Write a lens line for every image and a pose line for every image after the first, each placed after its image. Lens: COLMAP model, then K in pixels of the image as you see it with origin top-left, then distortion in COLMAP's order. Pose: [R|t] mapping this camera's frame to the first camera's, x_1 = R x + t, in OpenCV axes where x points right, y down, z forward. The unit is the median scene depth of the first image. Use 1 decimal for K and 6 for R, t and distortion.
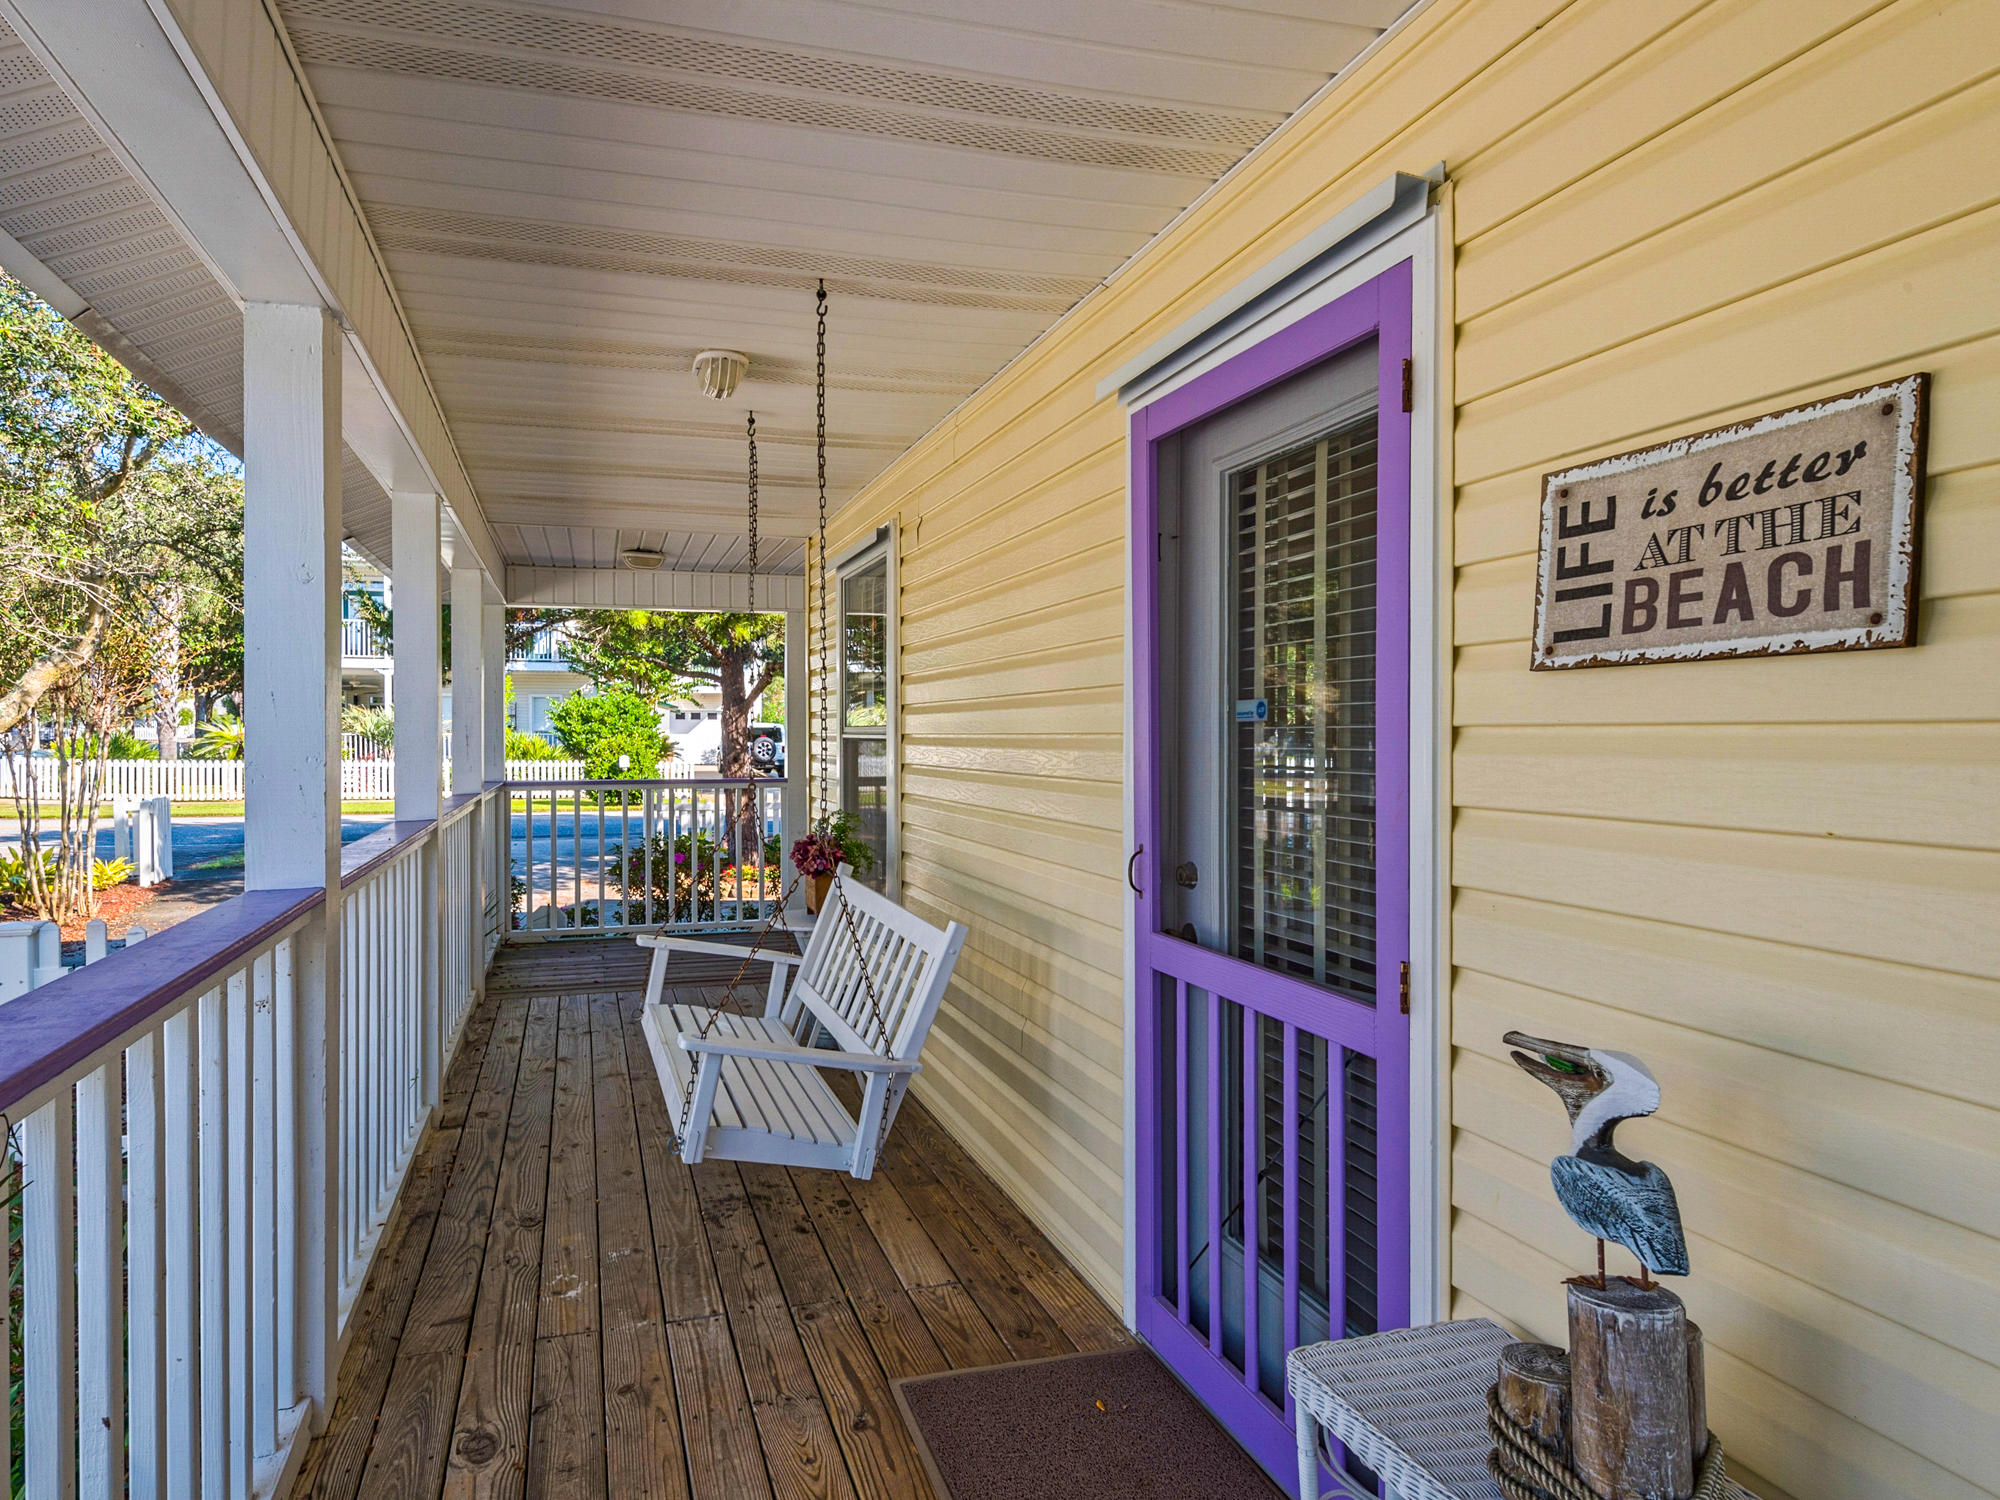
lens RADIAL K [[1062.8, 0, 1000.0], [0, 1062.8, 750.0], [0, 0, 1]] dist [-0.033075, 0.000296]
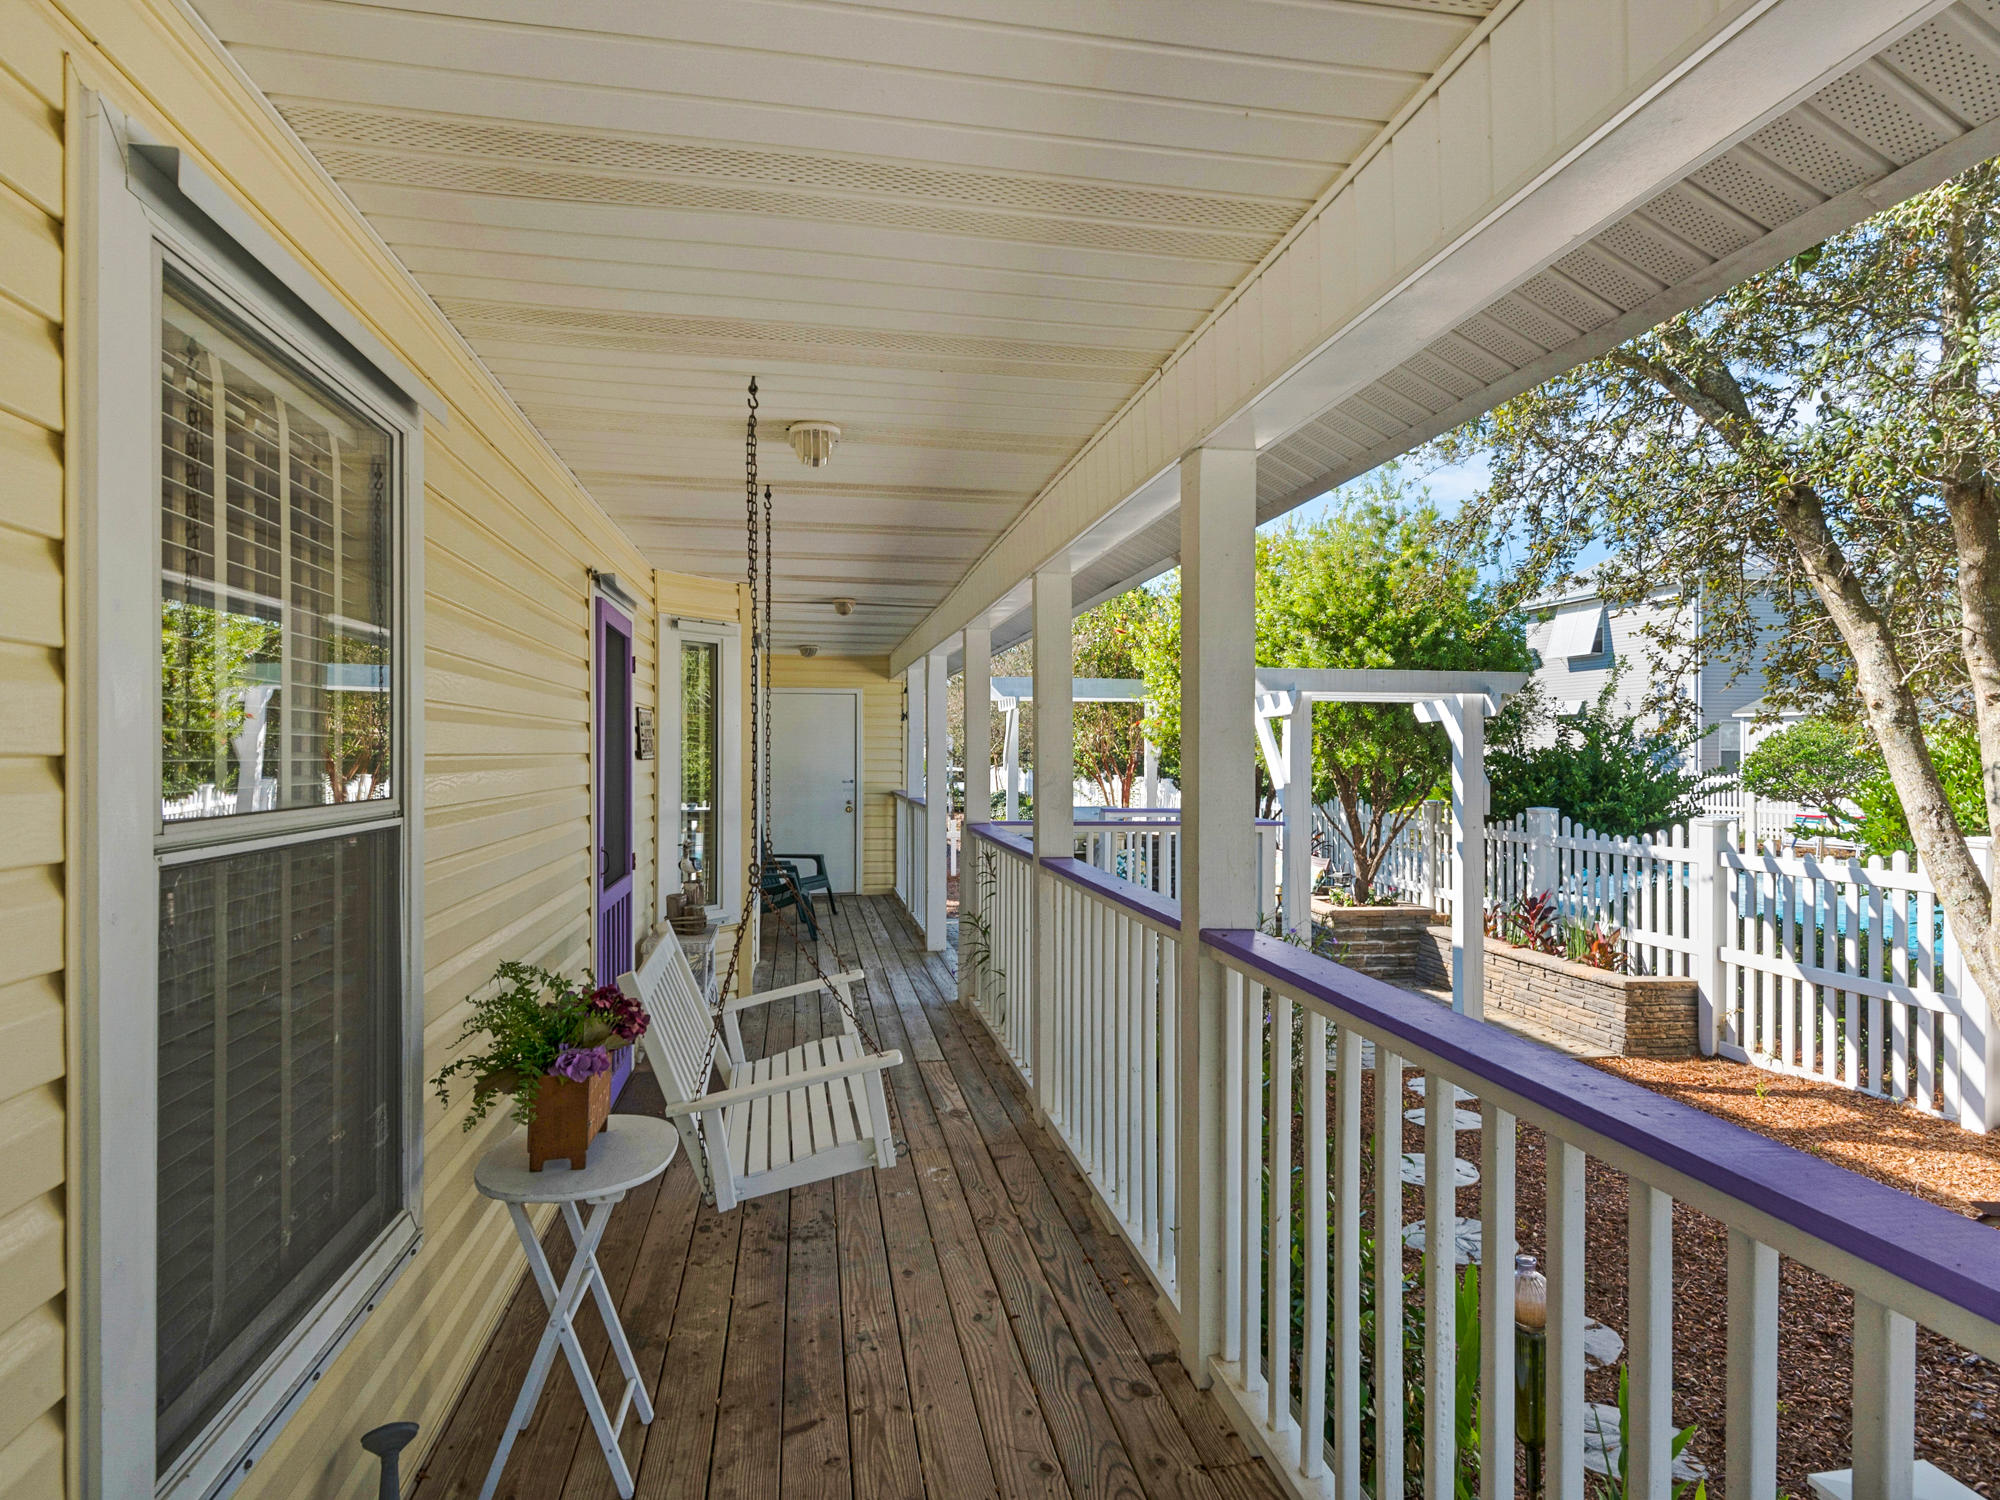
lens RADIAL K [[1062.8, 0, 1000.0], [0, 1062.8, 750.0], [0, 0, 1]] dist [-0.033075, 0.000296]
pose [[-0.980940, -0.010601, 0.194021, -0.649634], [-0.008408, 0.999891, 0.012126, -0.060214], [-0.194128, 0.010263, -0.980923, 2.013833]]
